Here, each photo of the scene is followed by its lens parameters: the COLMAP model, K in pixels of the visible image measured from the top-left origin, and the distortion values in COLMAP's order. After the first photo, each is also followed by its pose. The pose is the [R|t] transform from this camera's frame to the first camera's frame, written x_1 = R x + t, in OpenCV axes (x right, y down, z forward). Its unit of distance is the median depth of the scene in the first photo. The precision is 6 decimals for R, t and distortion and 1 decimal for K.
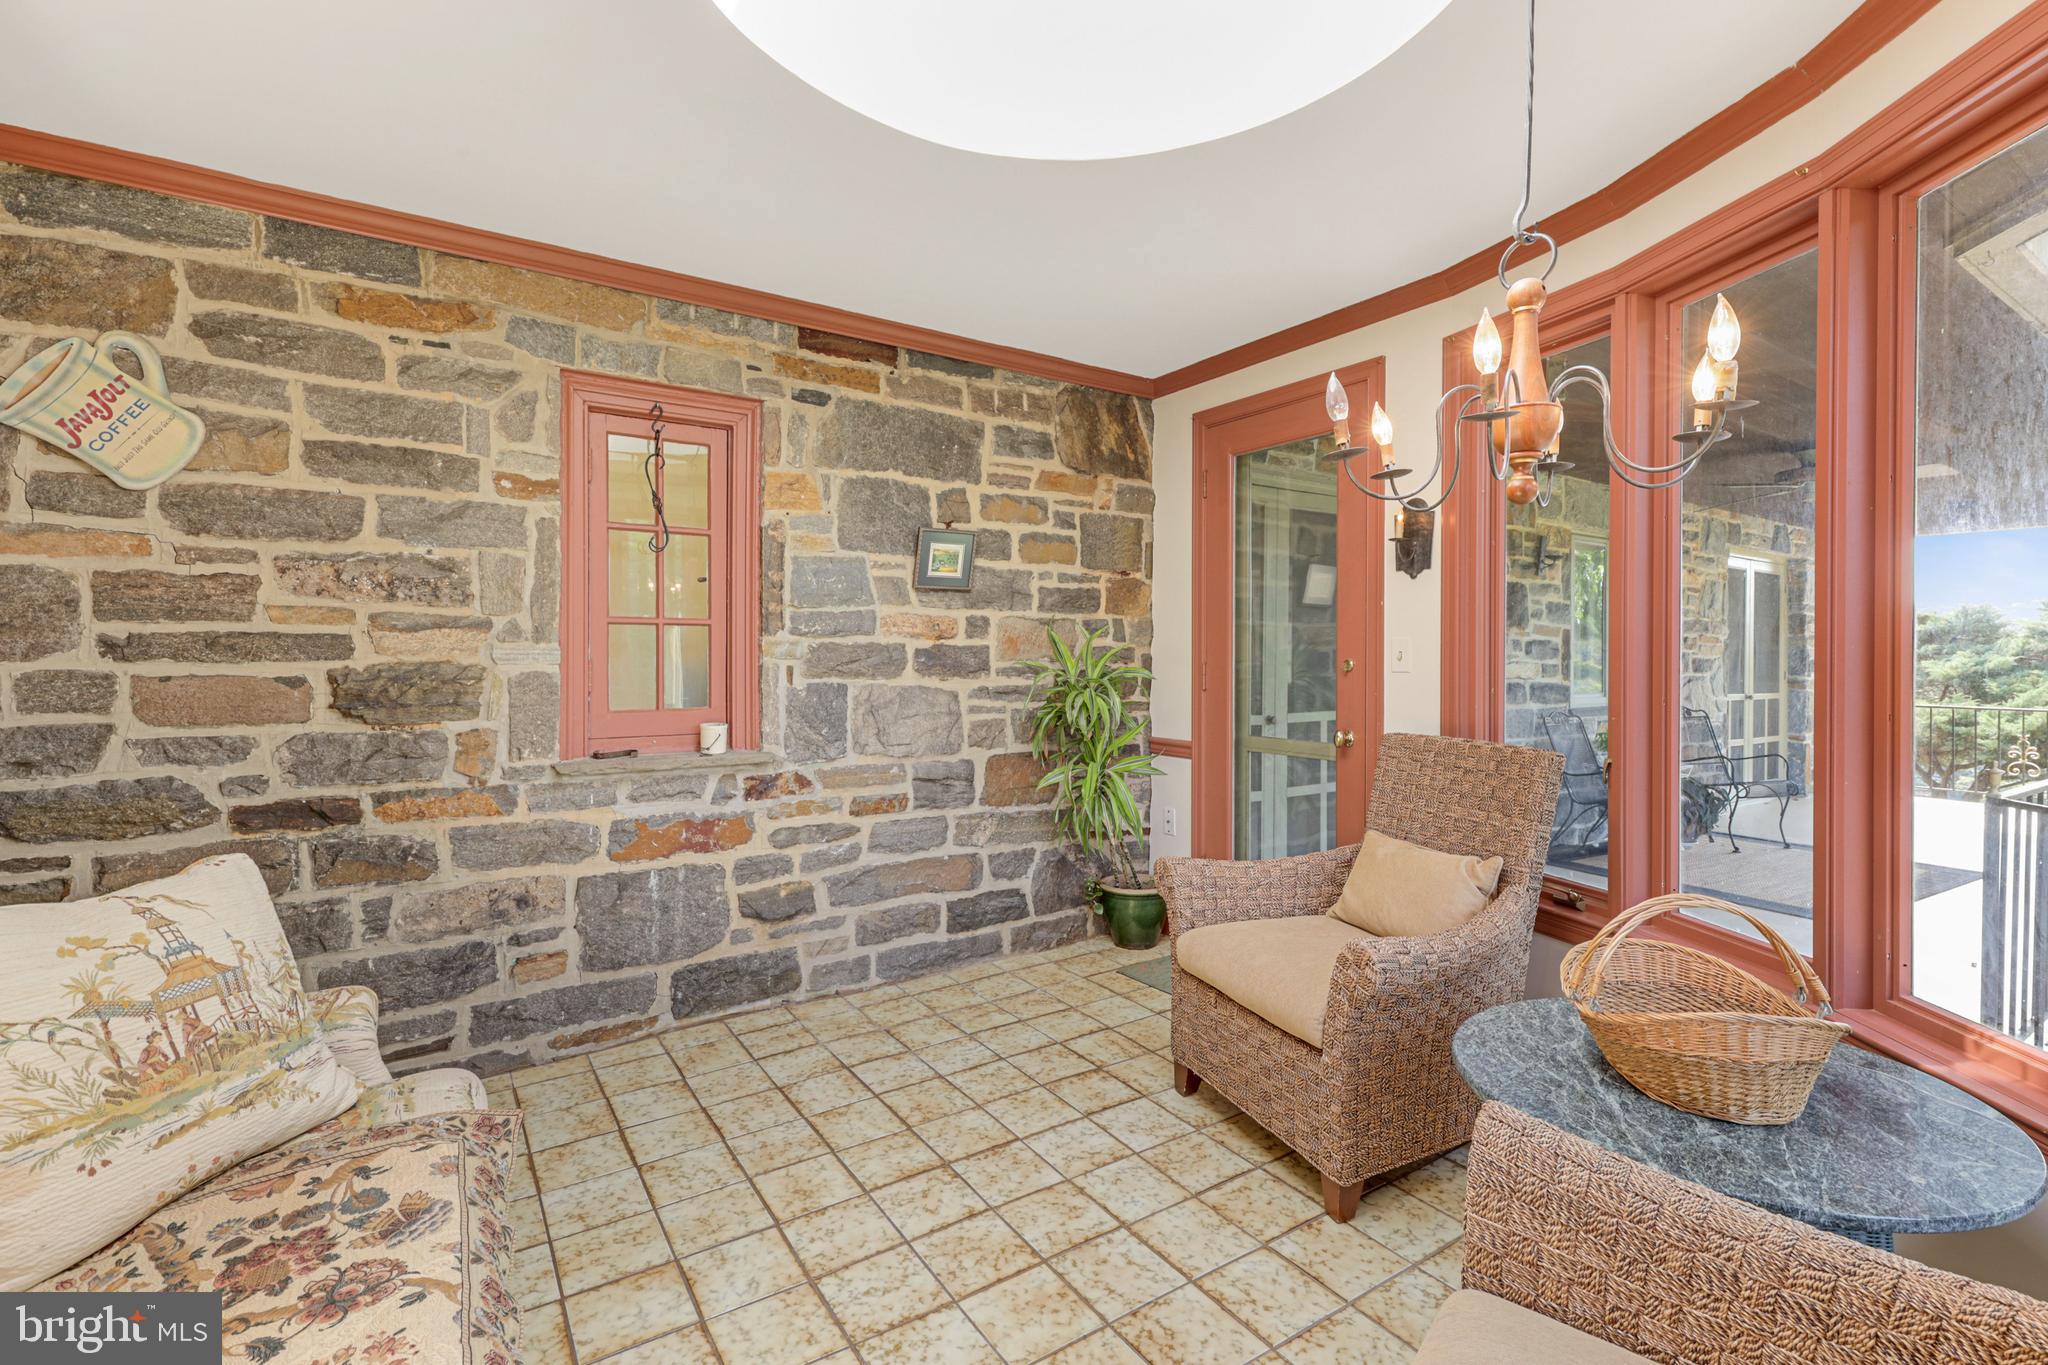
lens RADIAL K [[931.1, 0, 1028.4], [0, 931.1, 667.3], [0, 0, 1]] dist [0.011527, -0.001086]
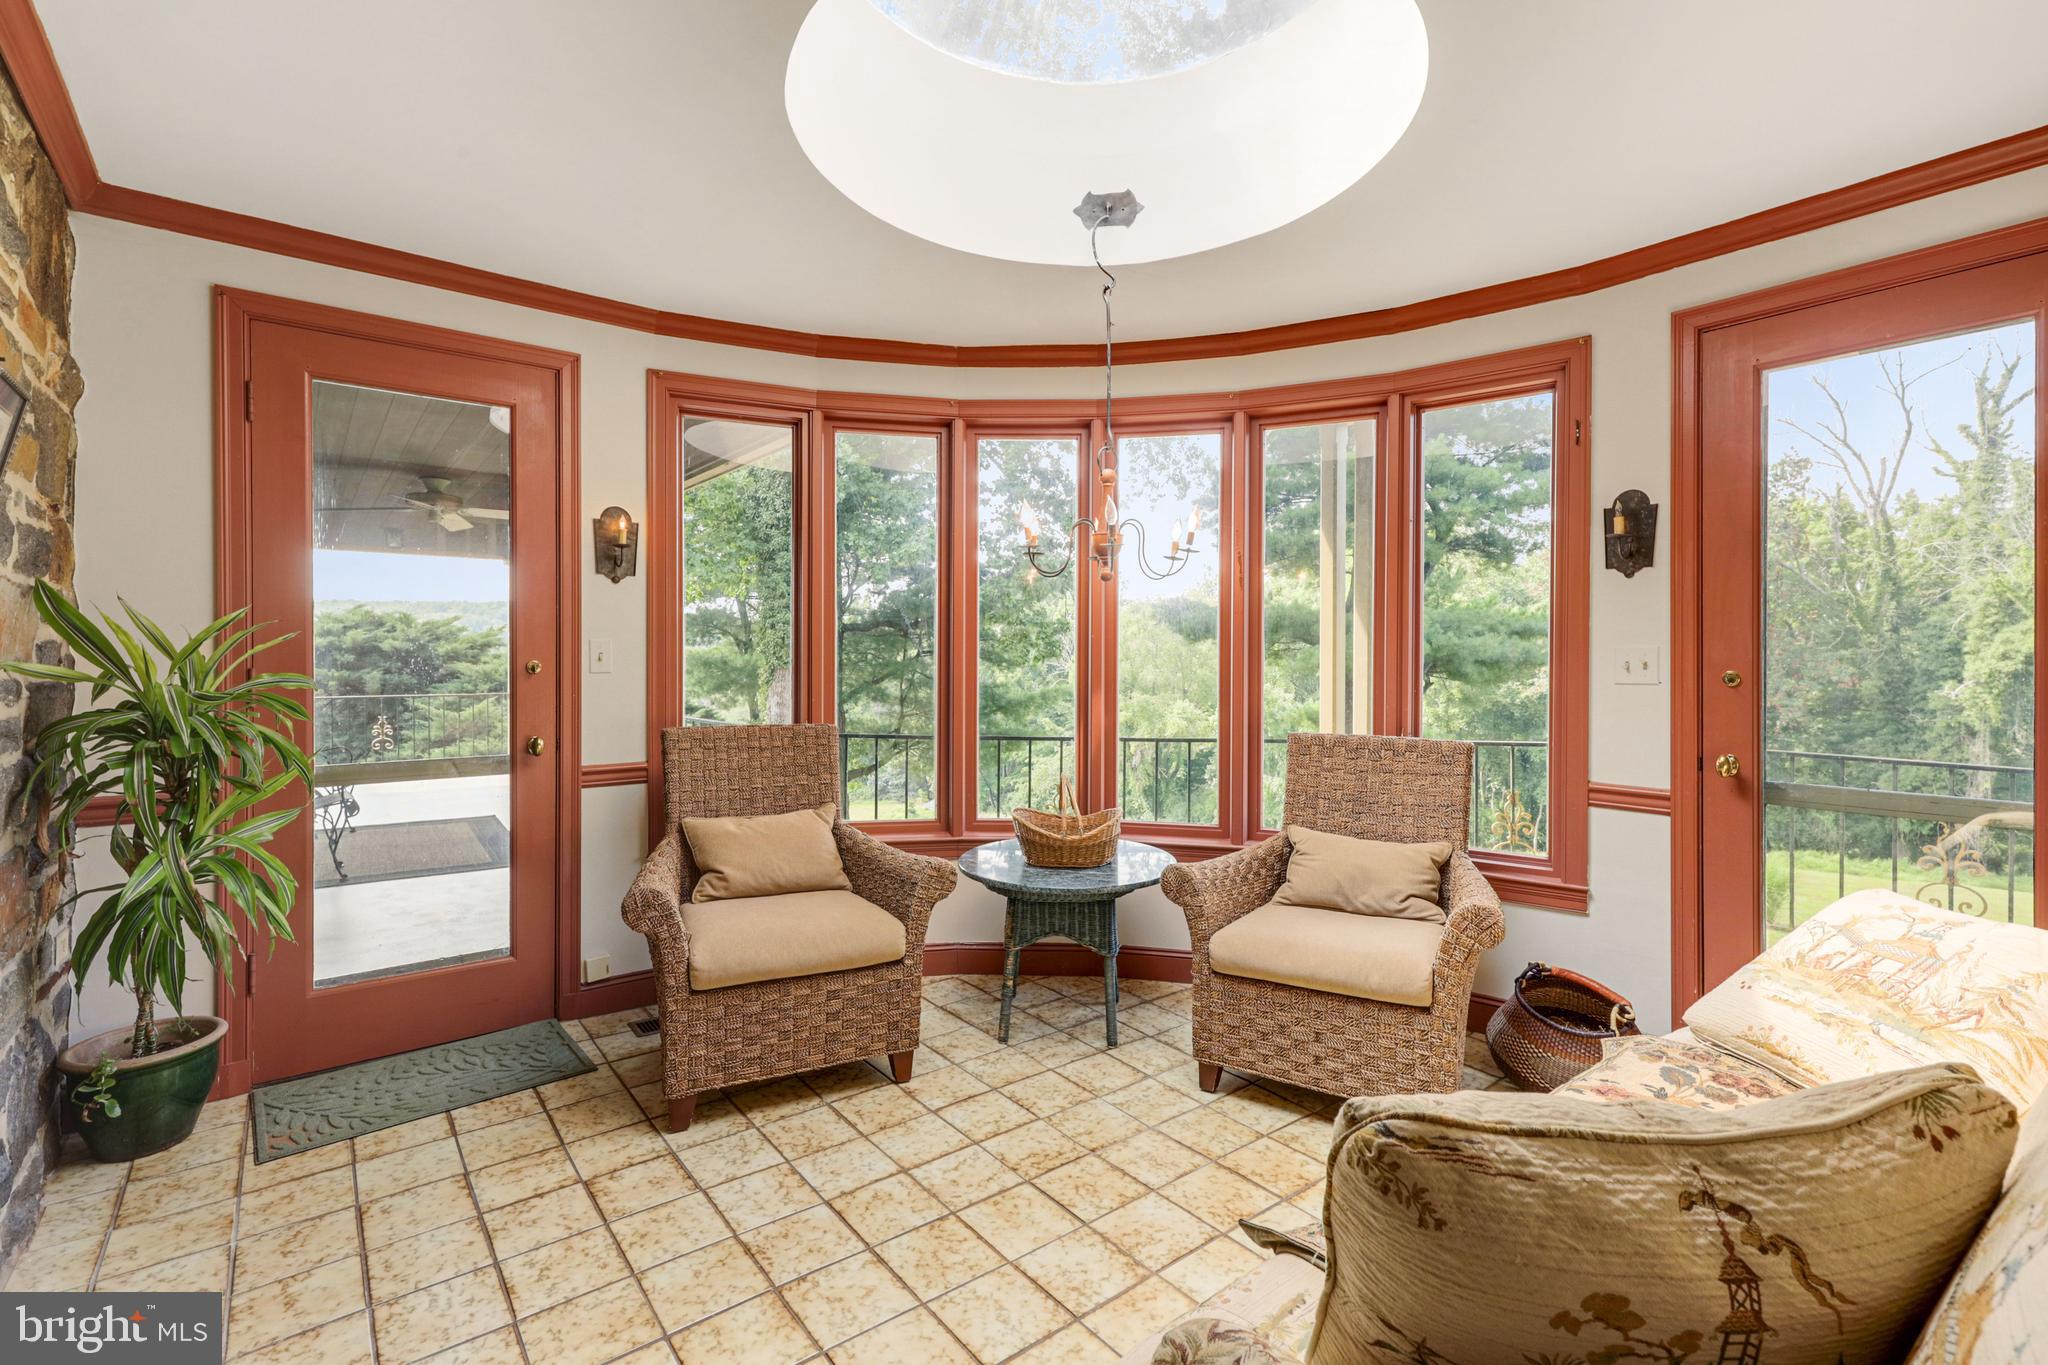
lens RADIAL K [[931.1, 0, 1020.7], [0, 931.1, 669.4], [0, 0, 1]] dist [0.011527, -0.001086]
pose [[-0.081253, -0.016035, 0.996565, -0.932578], [0.010135, 0.999806, 0.016913, -0.015478], [-0.996642, 0.011474, -0.081075, 0.876080]]
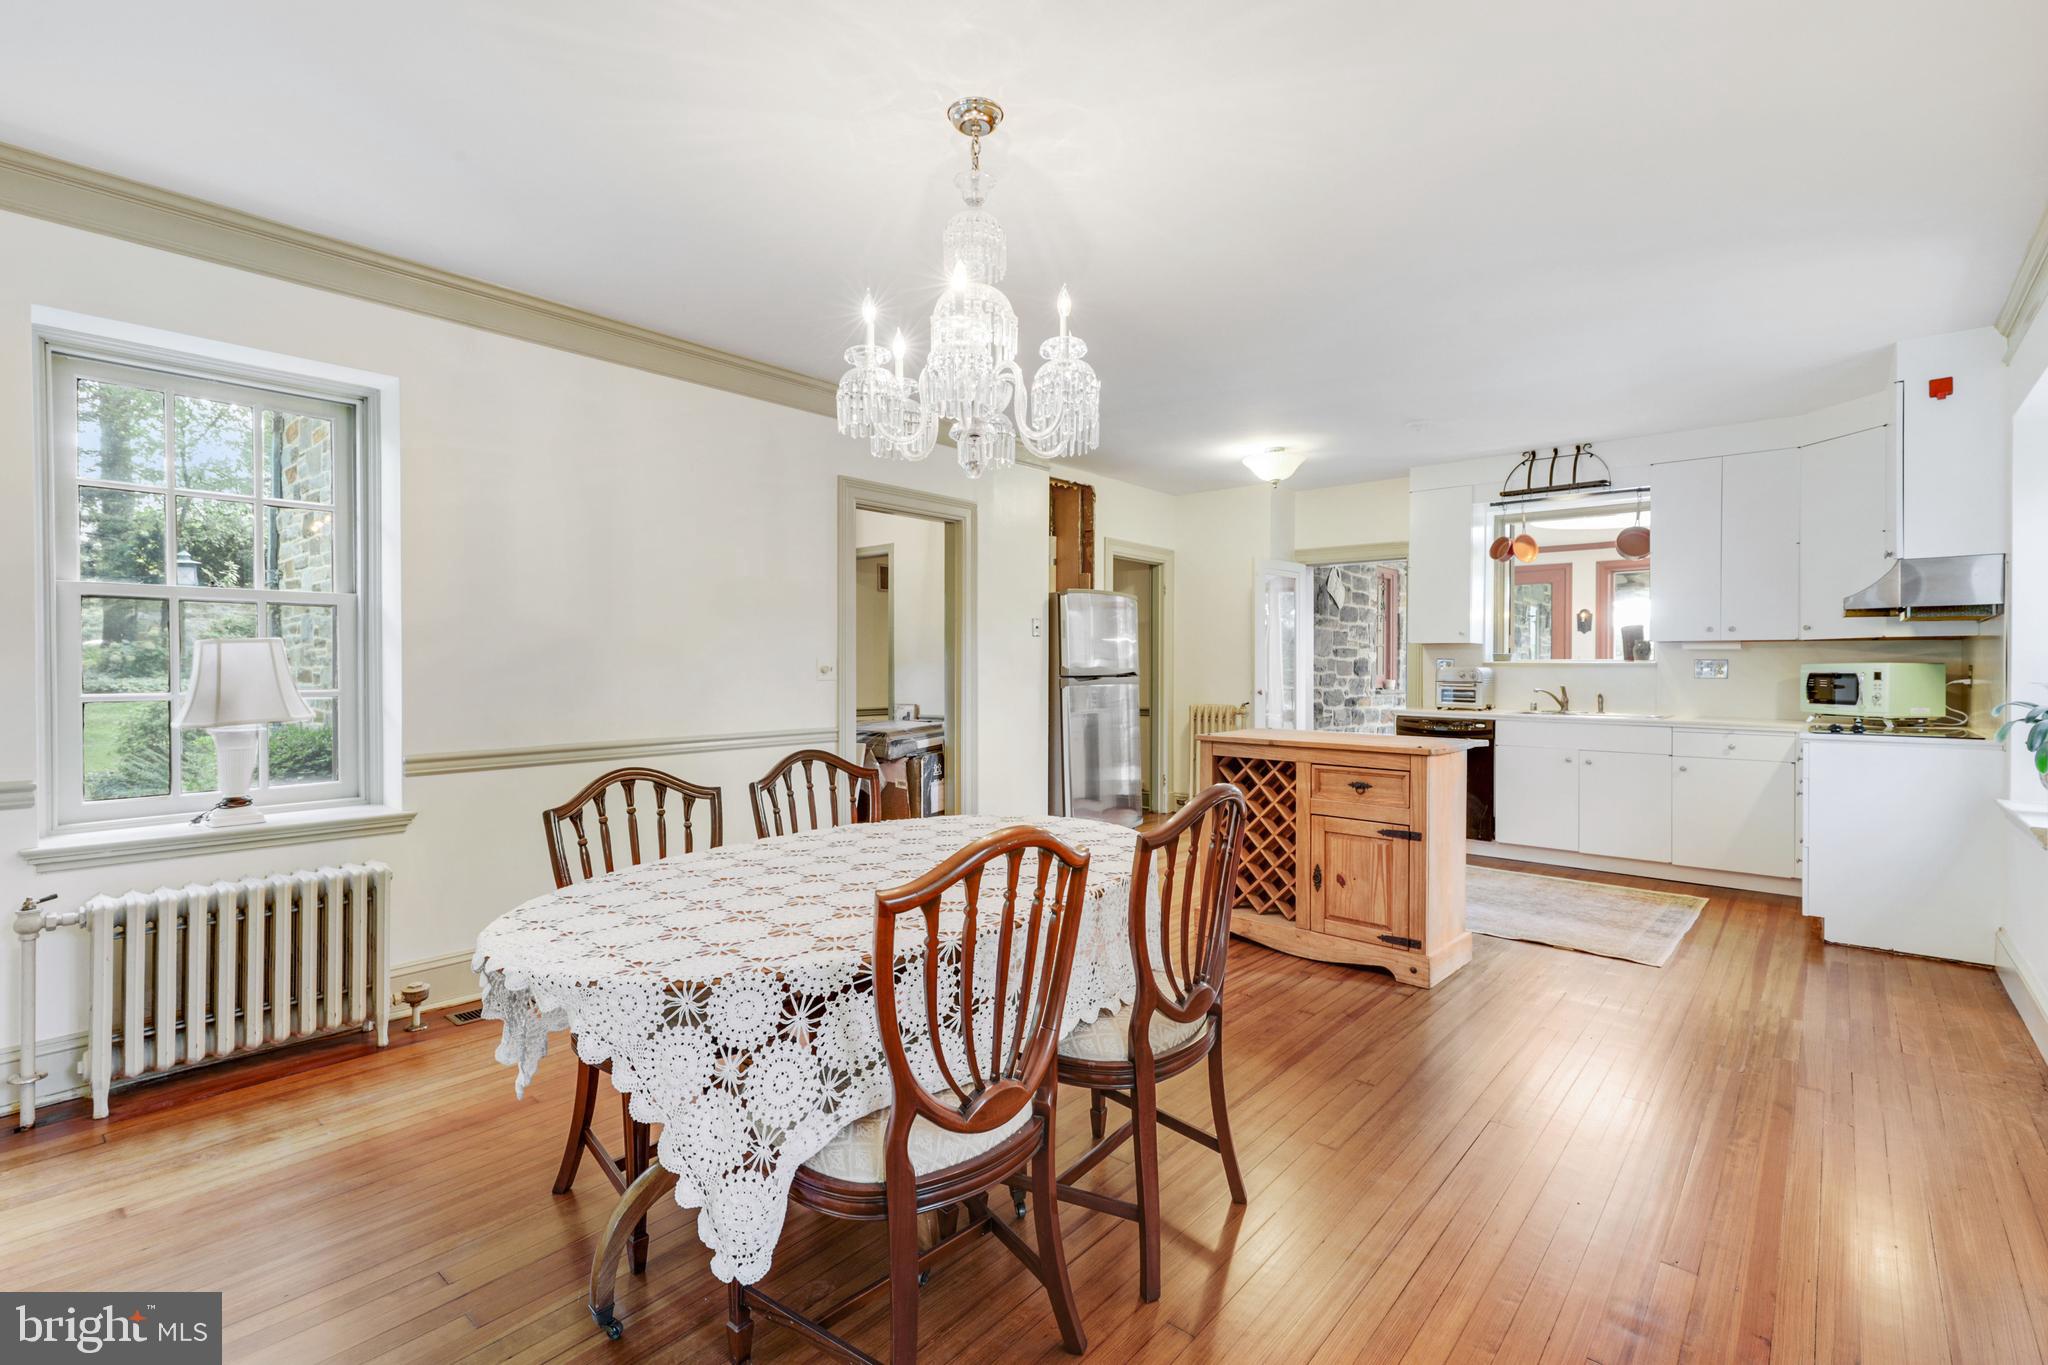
lens RADIAL K [[931.1, 0, 1021.5], [0, 931.1, 671.7], [0, 0, 1]] dist [0.011527, -0.001086]
pose [[0.966923, -0.002724, 0.255055, -3.213756], [0.004925, 0.999956, -0.007991, 0.078360], [-0.255022, 0.008983, 0.966894, -2.290660]]
